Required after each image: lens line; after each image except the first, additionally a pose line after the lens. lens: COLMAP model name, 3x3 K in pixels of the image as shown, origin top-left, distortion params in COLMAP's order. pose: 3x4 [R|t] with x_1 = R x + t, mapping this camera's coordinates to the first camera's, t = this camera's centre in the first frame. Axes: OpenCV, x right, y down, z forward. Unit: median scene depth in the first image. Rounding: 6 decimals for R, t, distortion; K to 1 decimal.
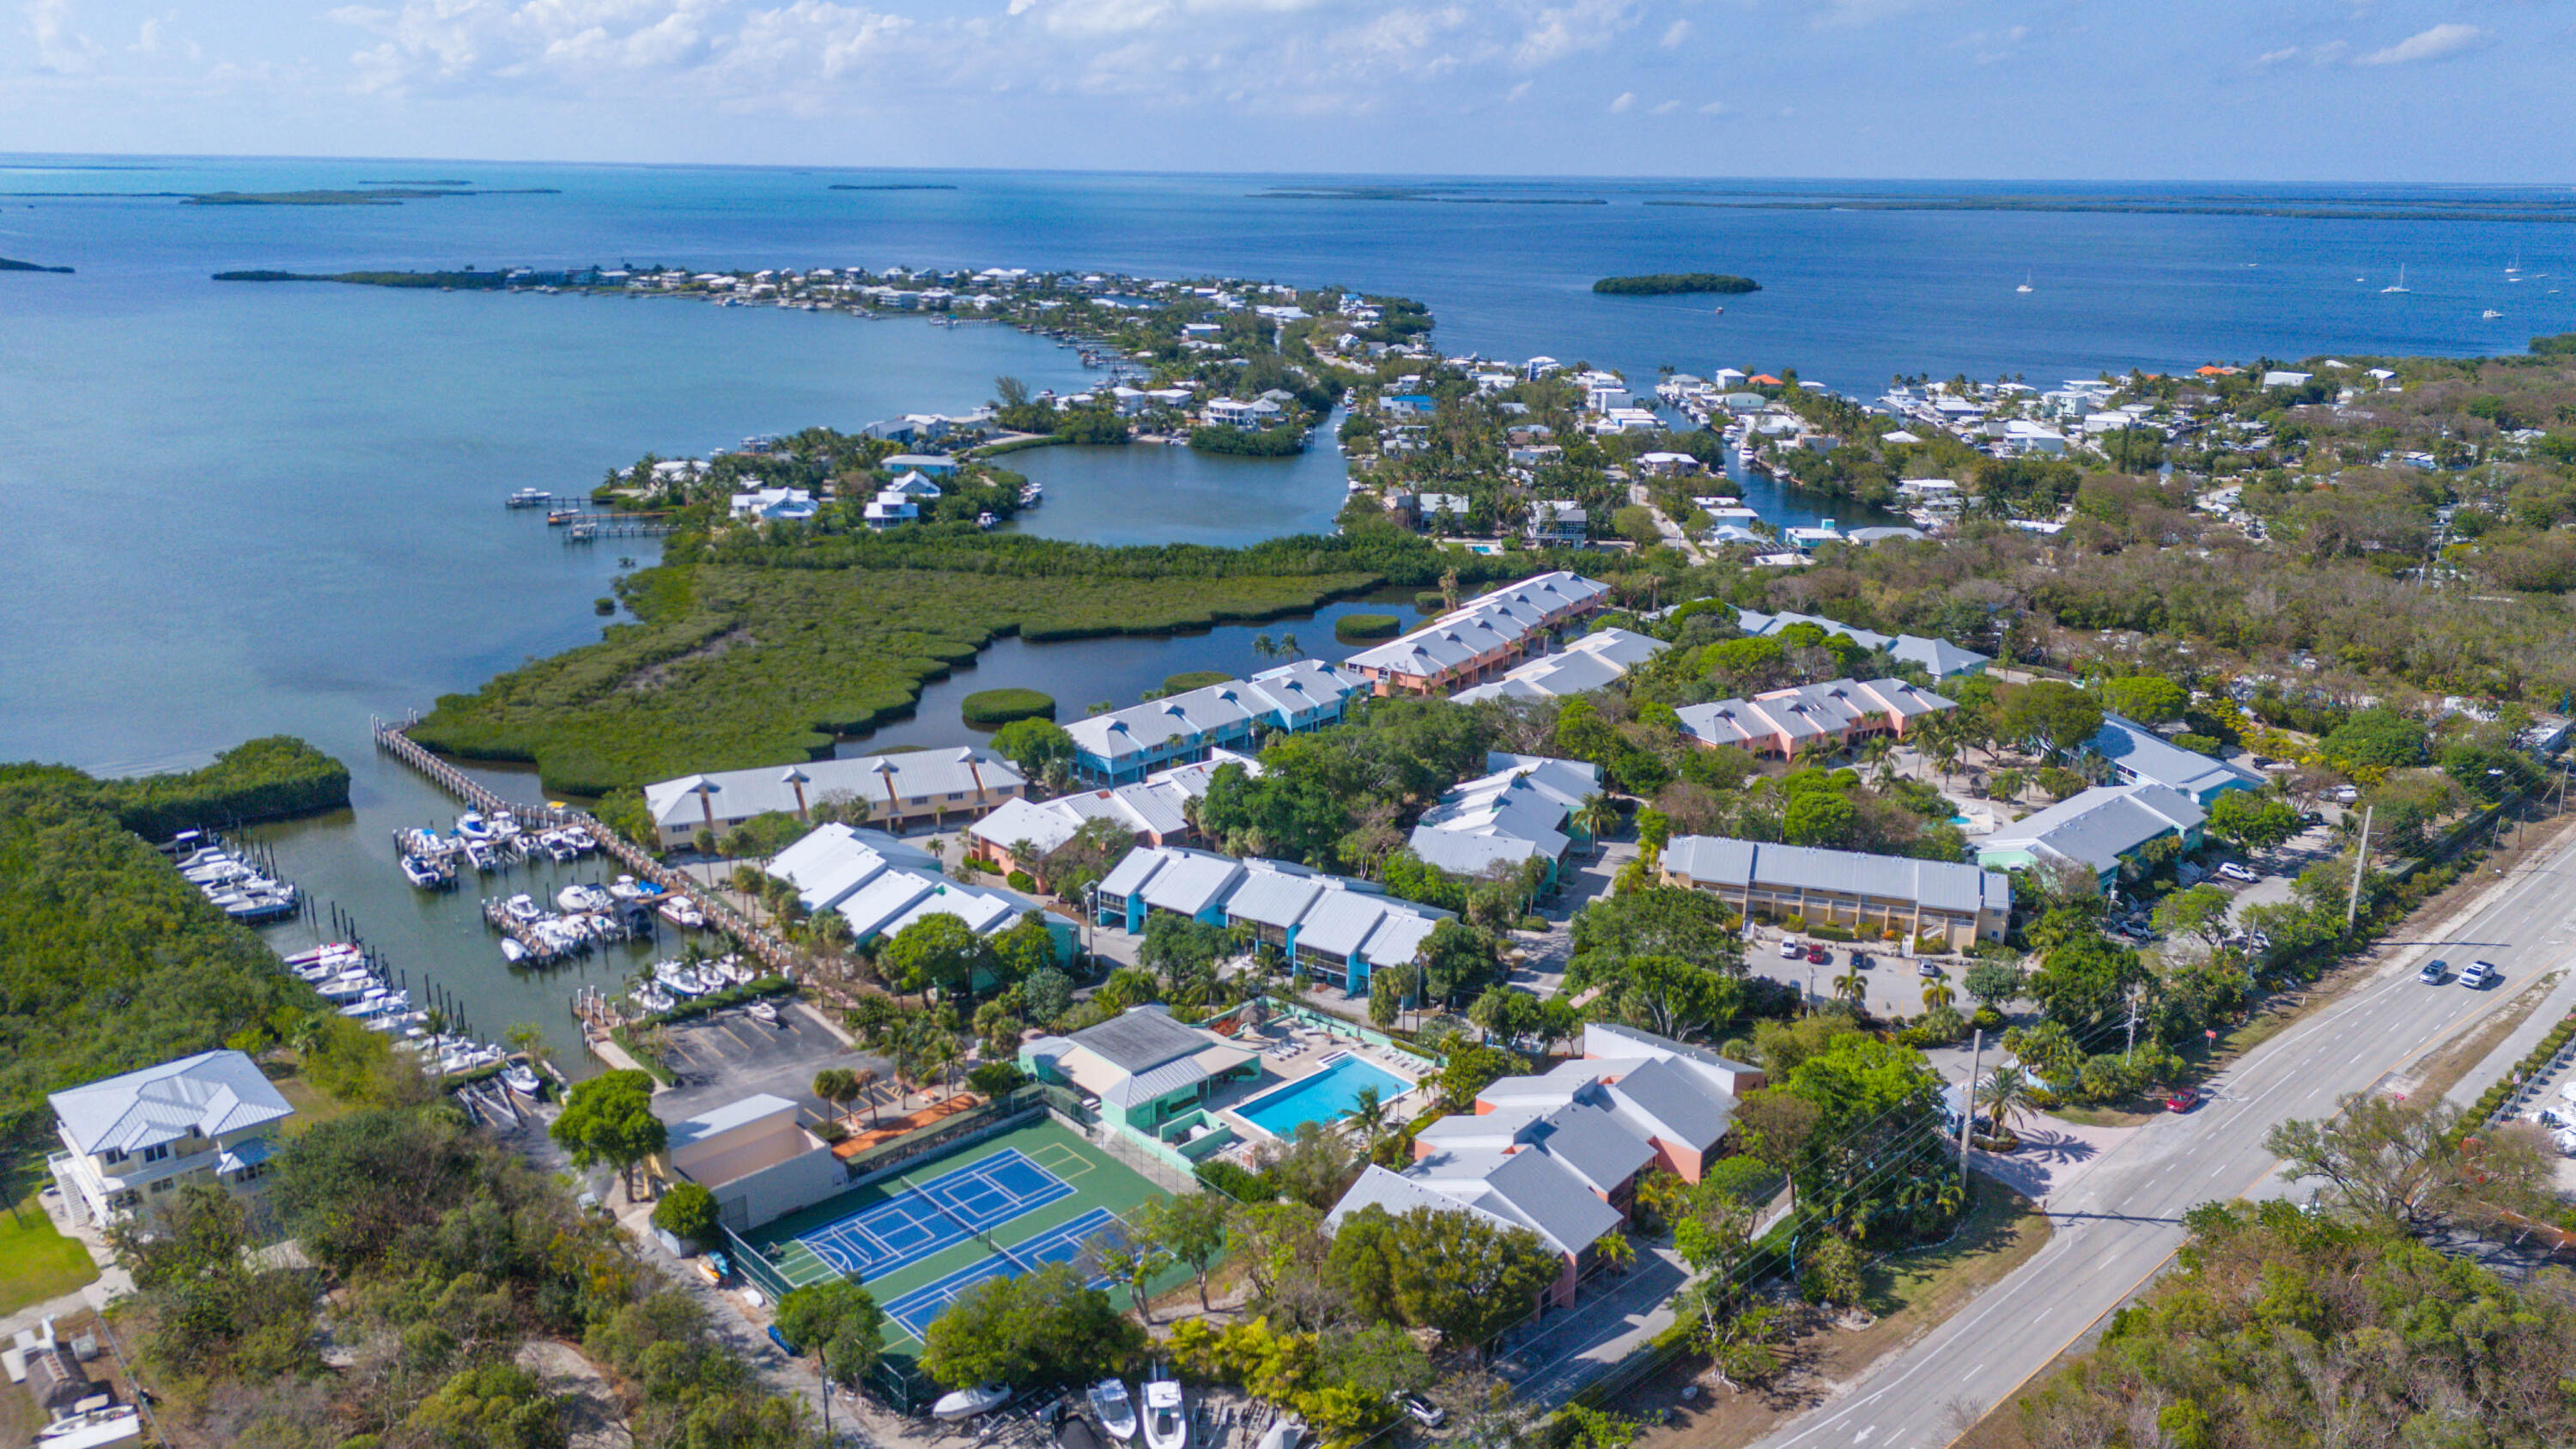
lens RADIAL K [[1899.6, 0, 1288.0], [0, 1899.6, 724.5], [0, 0, 1]] dist [0.082873, -0.073003]
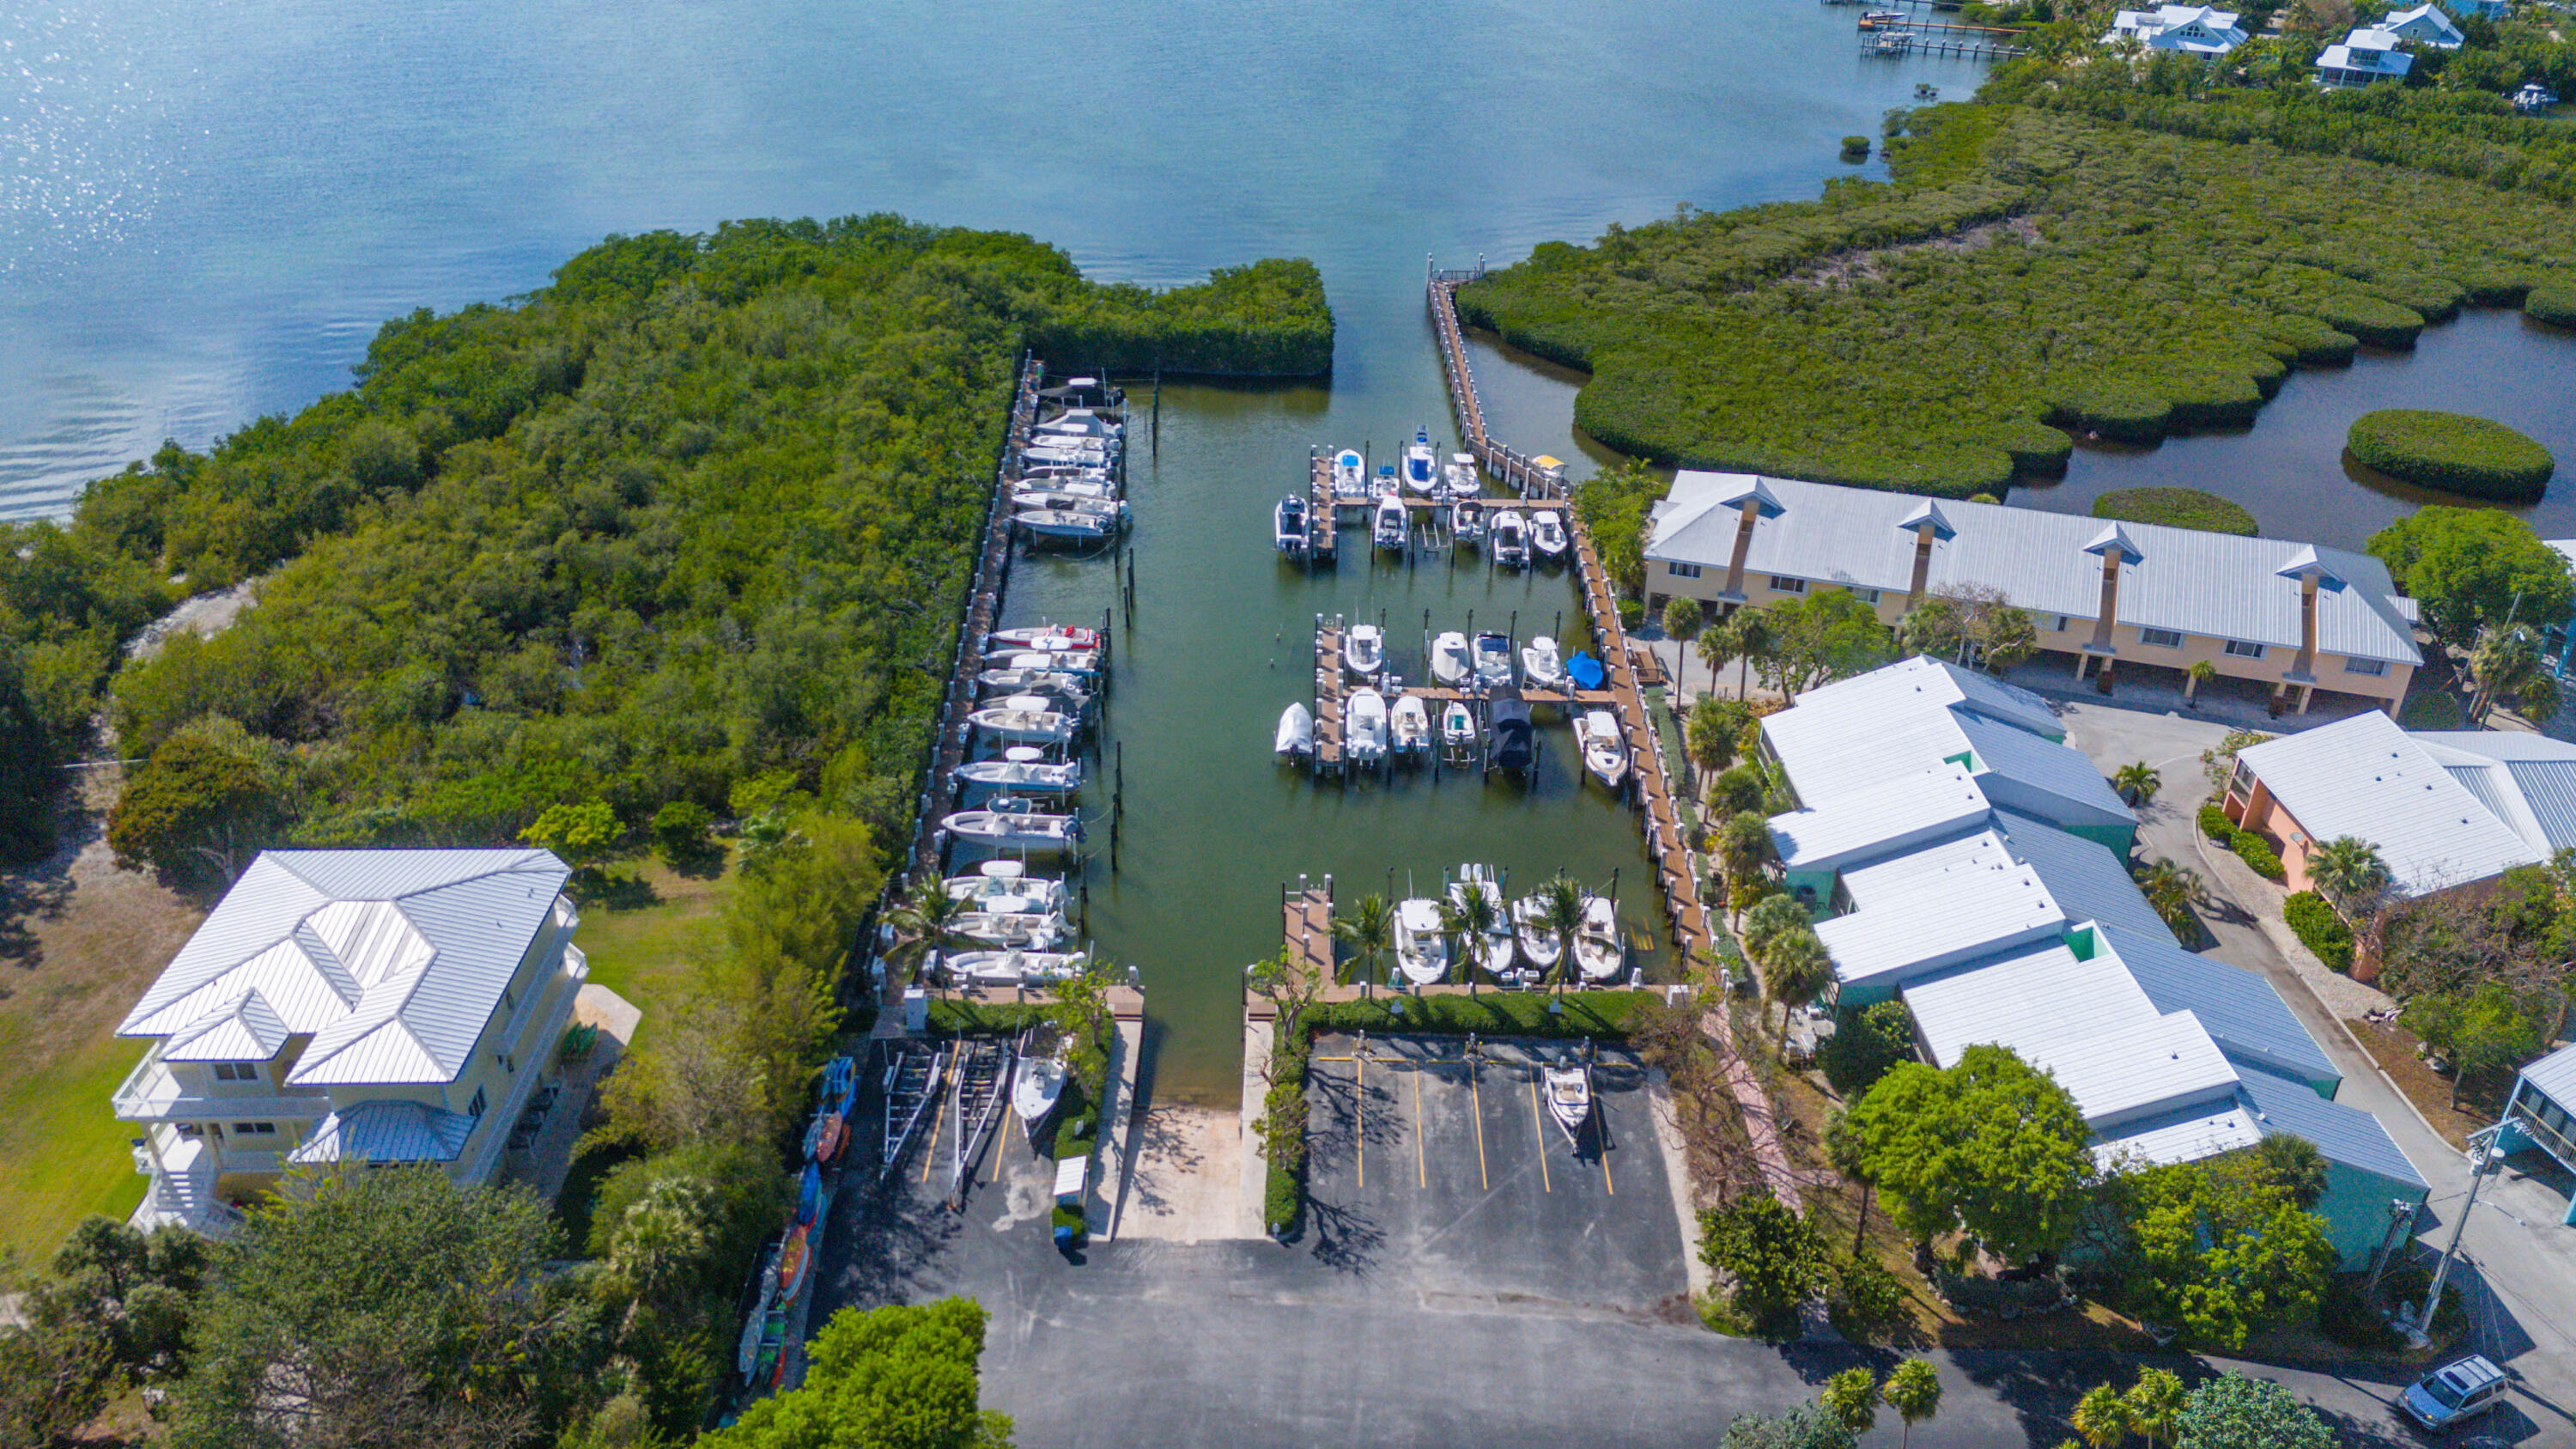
lens RADIAL K [[1899.6, 0, 1288.0], [0, 1899.6, 724.5], [0, 0, 1]] dist [0.082873, -0.073003]
pose [[0.755358, 0.324075, -0.569570, -0.072678], [-0.191914, 0.940448, 0.280583, -0.031998], [0.626581, -0.102632, 0.772569, 0.463271]]
